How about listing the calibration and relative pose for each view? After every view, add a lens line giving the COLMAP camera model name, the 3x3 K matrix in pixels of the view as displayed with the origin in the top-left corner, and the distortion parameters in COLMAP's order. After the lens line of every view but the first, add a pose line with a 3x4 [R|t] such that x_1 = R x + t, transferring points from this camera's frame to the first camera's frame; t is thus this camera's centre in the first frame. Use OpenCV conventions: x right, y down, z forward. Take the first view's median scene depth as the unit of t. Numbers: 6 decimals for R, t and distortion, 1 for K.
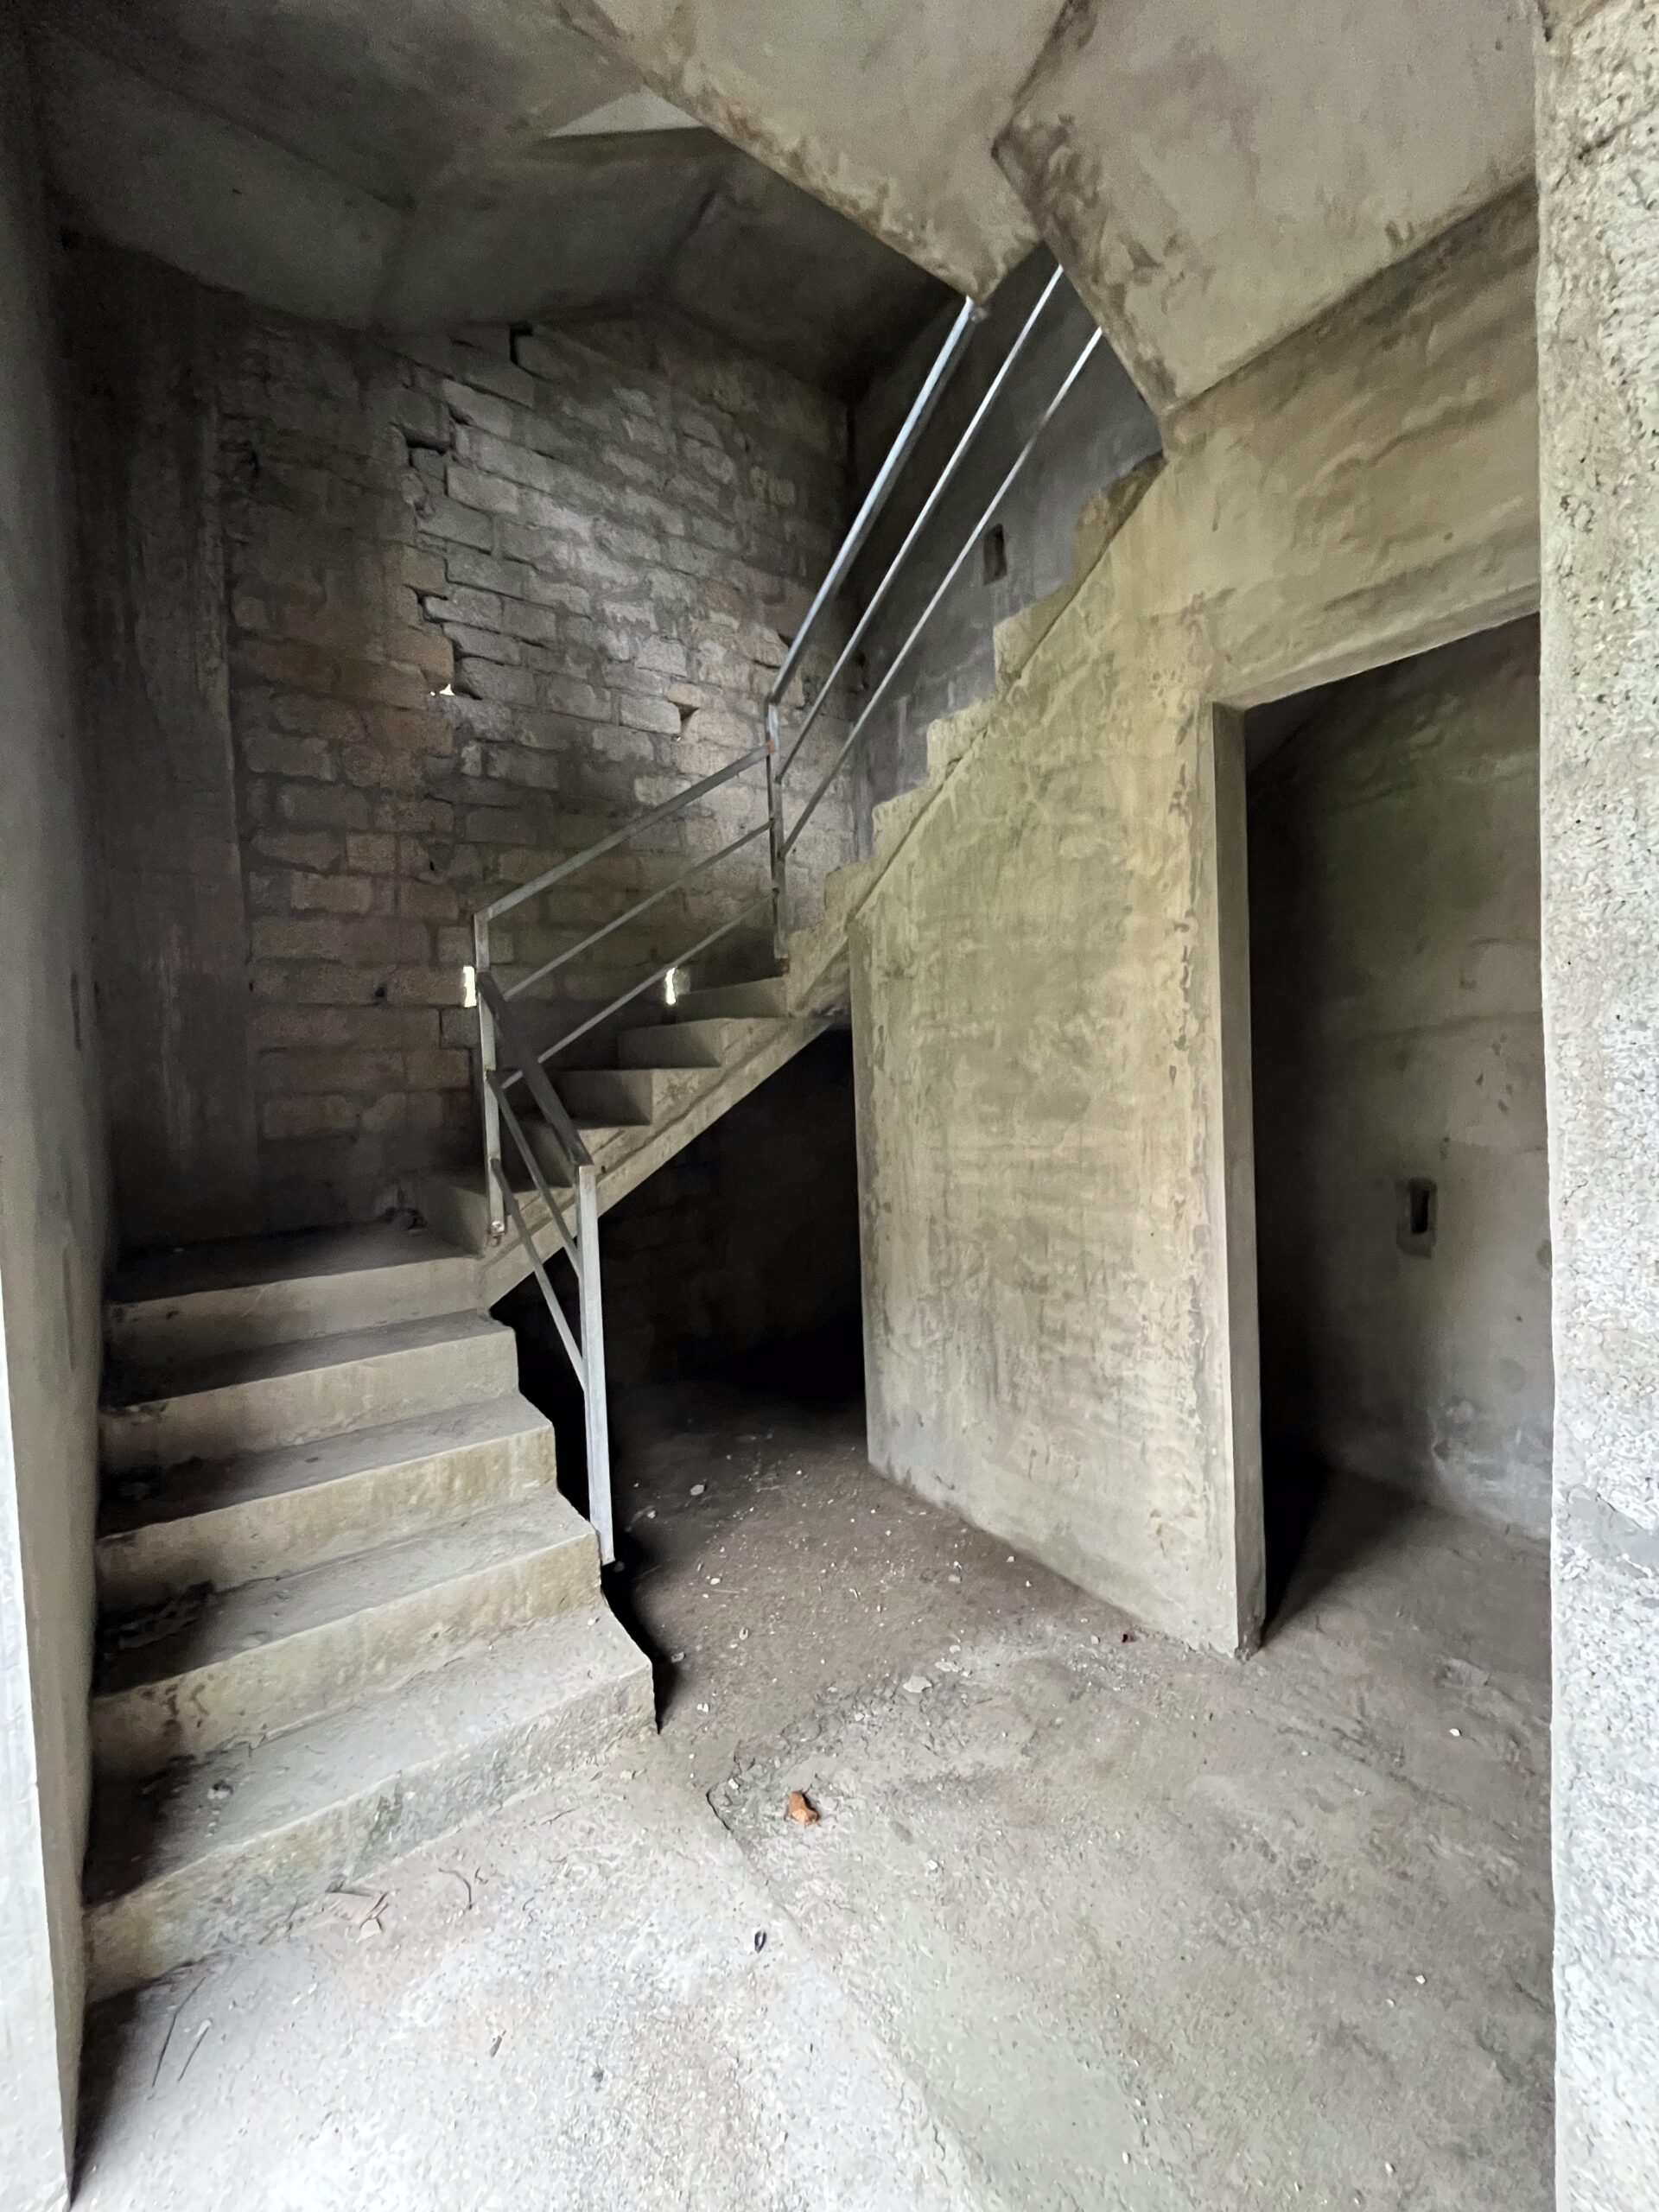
lens RADIAL K [[908.2, 0, 829.2], [0, 908.2, 1101.5], [0, 0, 1]] dist [-0.003770, -0.000083]
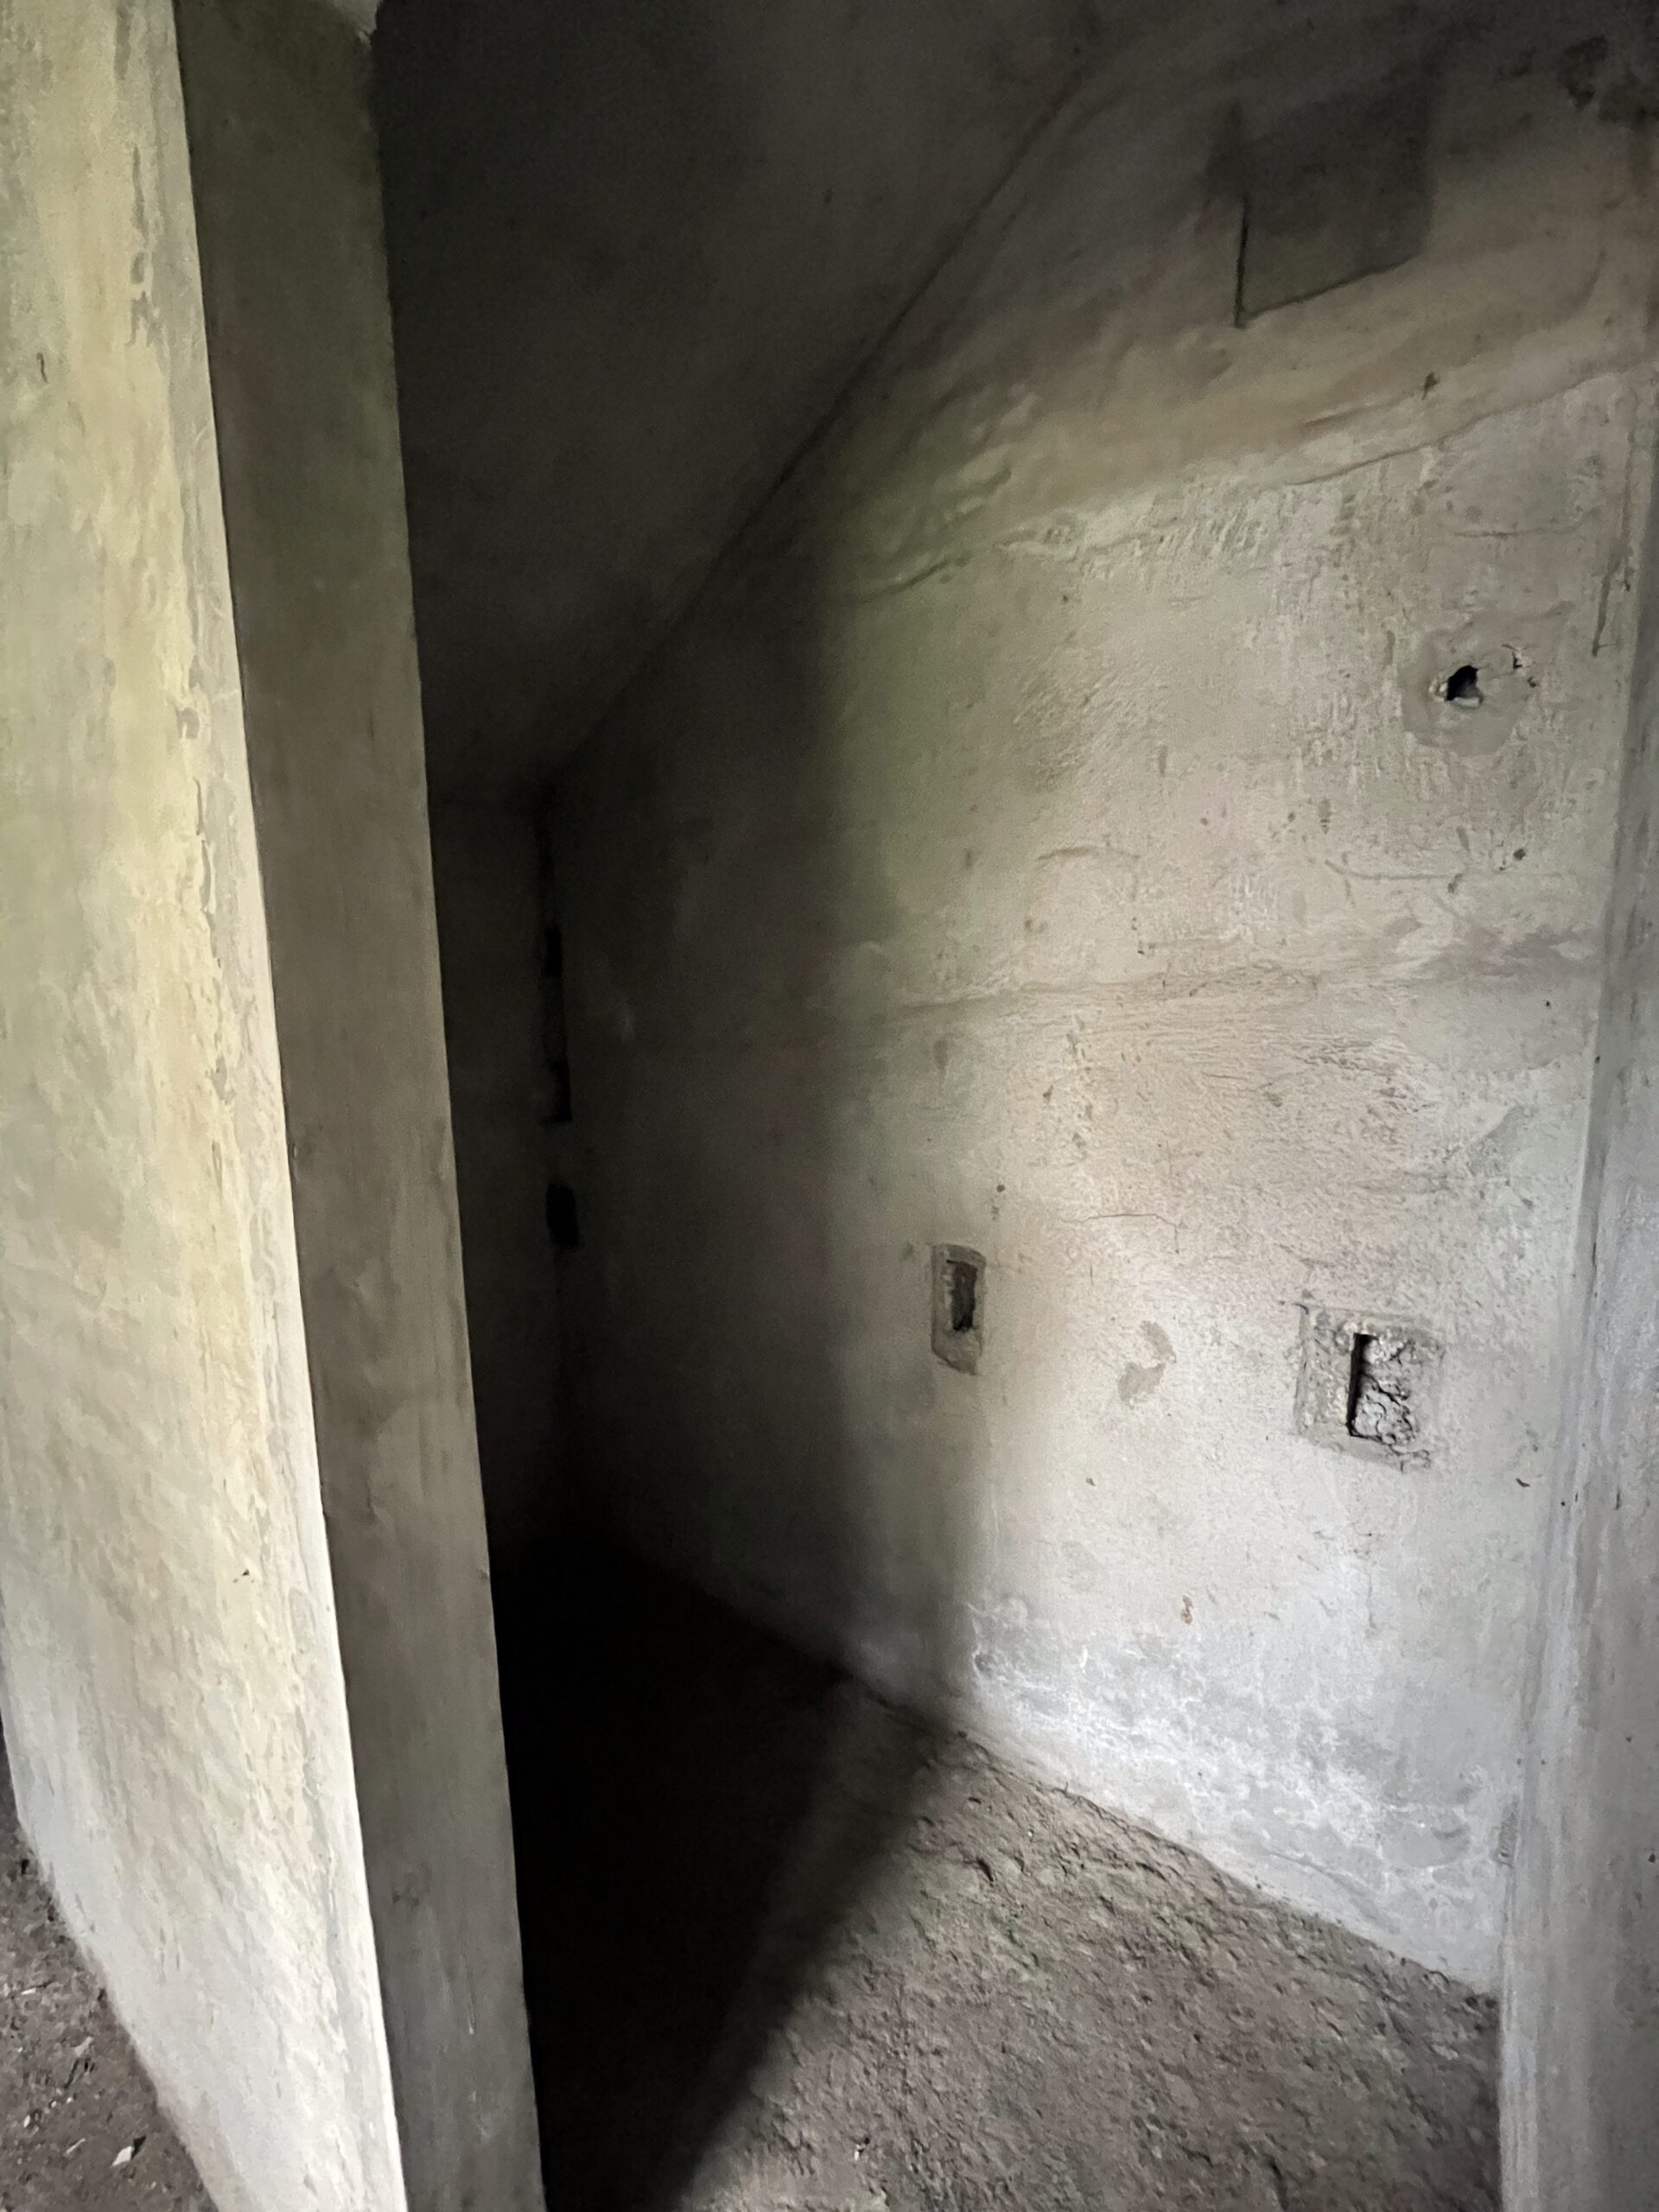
lens RADIAL K [[908.2, 0, 830.4], [0, 908.2, 1109.9], [0, 0, 1]] dist [-0.003770, -0.000083]
pose [[0.948766, -0.025798, 0.314925, 0.382830], [-0.005378, 0.995199, 0.097728, -0.067773], [-0.315934, -0.094415, 0.944072, 0.468689]]
